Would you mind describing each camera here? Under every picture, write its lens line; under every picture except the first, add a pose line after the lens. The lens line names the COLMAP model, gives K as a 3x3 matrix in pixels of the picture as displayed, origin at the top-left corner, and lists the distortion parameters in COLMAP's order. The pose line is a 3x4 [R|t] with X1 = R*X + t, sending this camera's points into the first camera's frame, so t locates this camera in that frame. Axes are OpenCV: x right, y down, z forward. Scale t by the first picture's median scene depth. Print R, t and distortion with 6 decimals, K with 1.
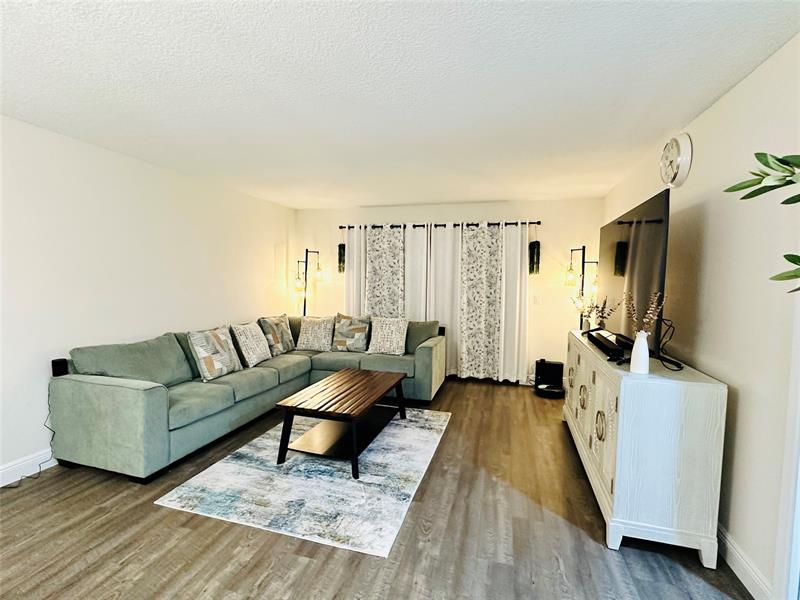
lens RADIAL K [[380.6, 0, 381.9], [0, 380.6, 296.2], [0, 0, 1]] dist [-0.008161, -0.000097]
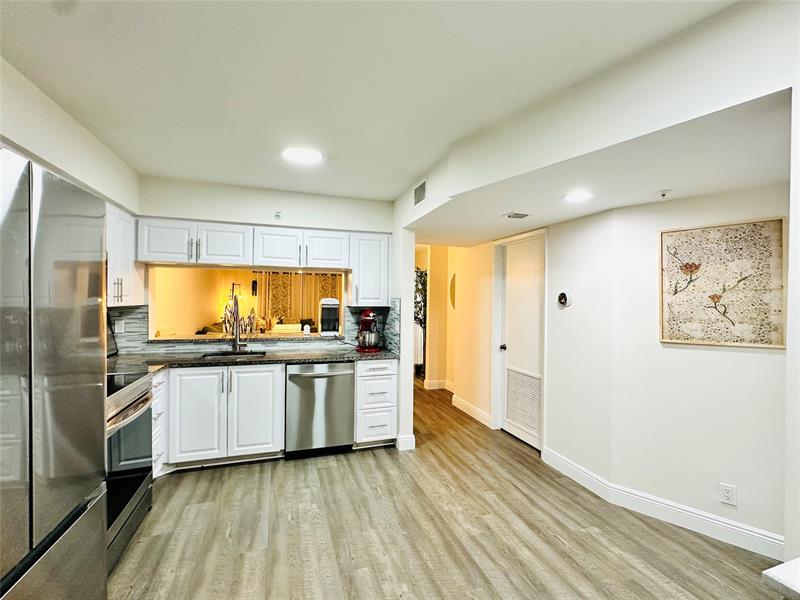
lens RADIAL K [[360.6, 0, 400.2], [0, 360.6, 300.9], [0, 0, 1]] dist [-0.001009, 0.000326]
pose [[0.805056, -0.009642, 0.593120, -0.849025], [0.032755, 0.999065, -0.028218, 0.050990], [-0.592294, 0.042144, 0.804619, -1.232956]]
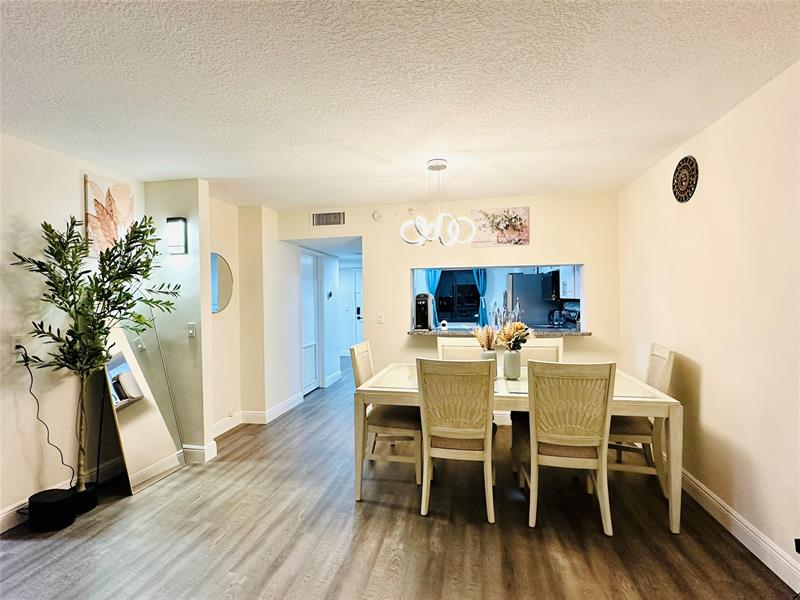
lens RADIAL K [[393.0, 0, 400.8], [0, 393.0, 301.2], [0, 0, 1]] dist [0.003379, -0.000548]
pose [[-0.991343, 0.002515, -0.131274, -0.192258], [-0.005618, 0.998089, 0.061544, -0.040589], [0.131178, 0.061749, -0.989434, 0.839061]]
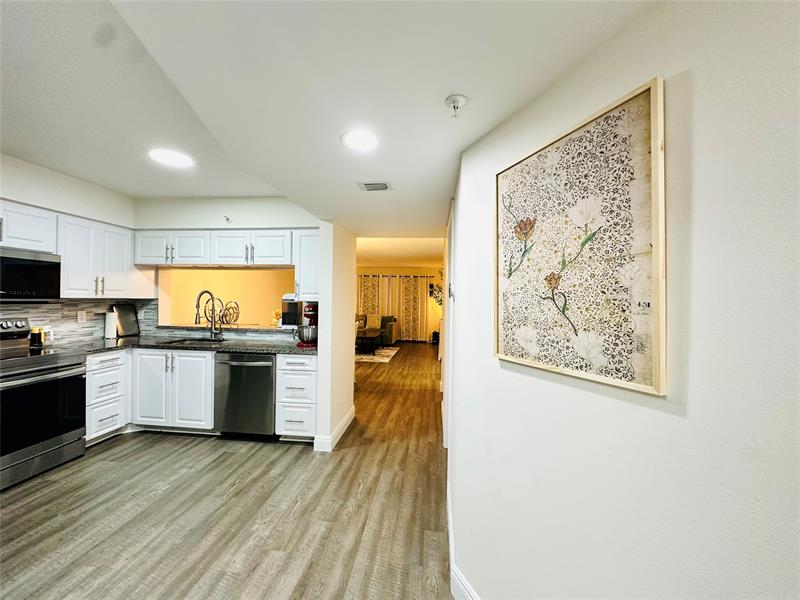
lens RADIAL K [[318.4, 0, 399.7], [0, 318.4, 299.9], [0, 0, 1]] dist [-0.001834, -0.000119]
pose [[0.979067, -0.000432, 0.203535, -0.294625], [0.009842, 0.998929, -0.045221, 0.072787], [-0.203298, 0.046278, 0.978023, -1.297179]]
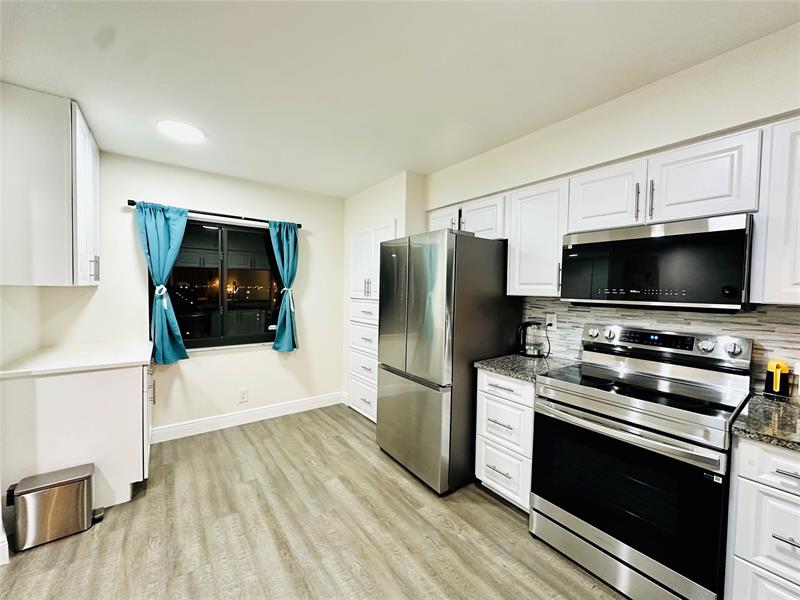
lens RADIAL K [[318.4, 0, 398.5], [0, 318.4, 301.3], [0, 0, 1]] dist [-0.001834, -0.000119]
pose [[-0.574167, 0.005642, -0.818719, -0.402503], [-0.070057, 0.995970, 0.055994, 0.034657], [0.815735, 0.089507, -0.571458, -0.563966]]
